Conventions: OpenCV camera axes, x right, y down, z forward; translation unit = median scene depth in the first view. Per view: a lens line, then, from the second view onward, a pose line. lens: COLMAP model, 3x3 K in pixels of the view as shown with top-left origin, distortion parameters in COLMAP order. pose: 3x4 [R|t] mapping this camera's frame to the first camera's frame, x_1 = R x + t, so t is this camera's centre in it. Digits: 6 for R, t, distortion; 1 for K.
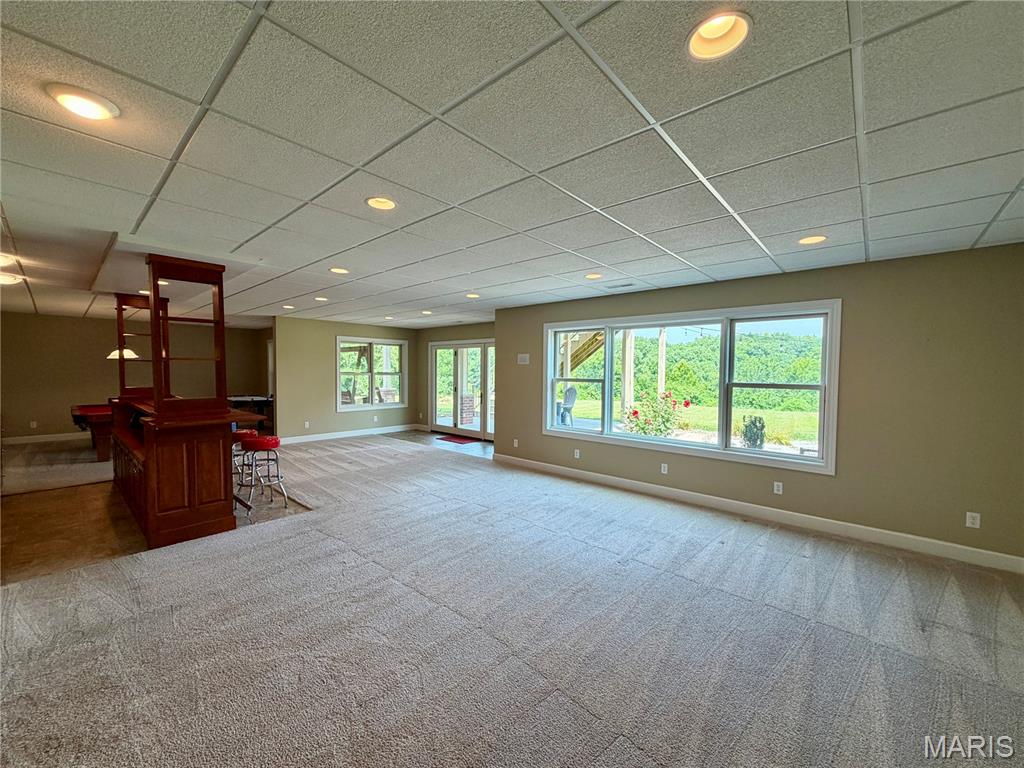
lens RADIAL K [[408.8, 0, 515.4], [0, 408.8, 385.0], [0, 0, 1]] dist [-0.002406, -0.000414]
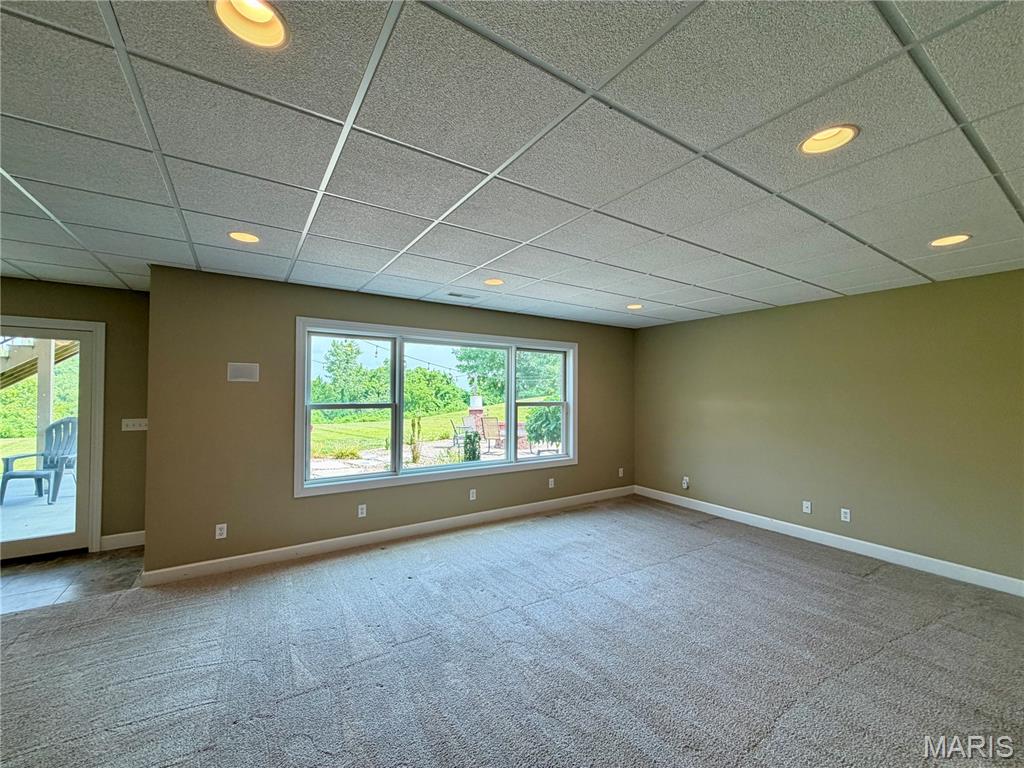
lens RADIAL K [[408.8, 0, 510.1], [0, 408.8, 386.4], [0, 0, 1]] dist [-0.002406, -0.000414]
pose [[0.259534, -0.000118, 0.965734, -0.619539], [0.027311, 0.999601, -0.007217, -0.045651], [-0.965348, 0.028248, 0.259433, 0.762304]]
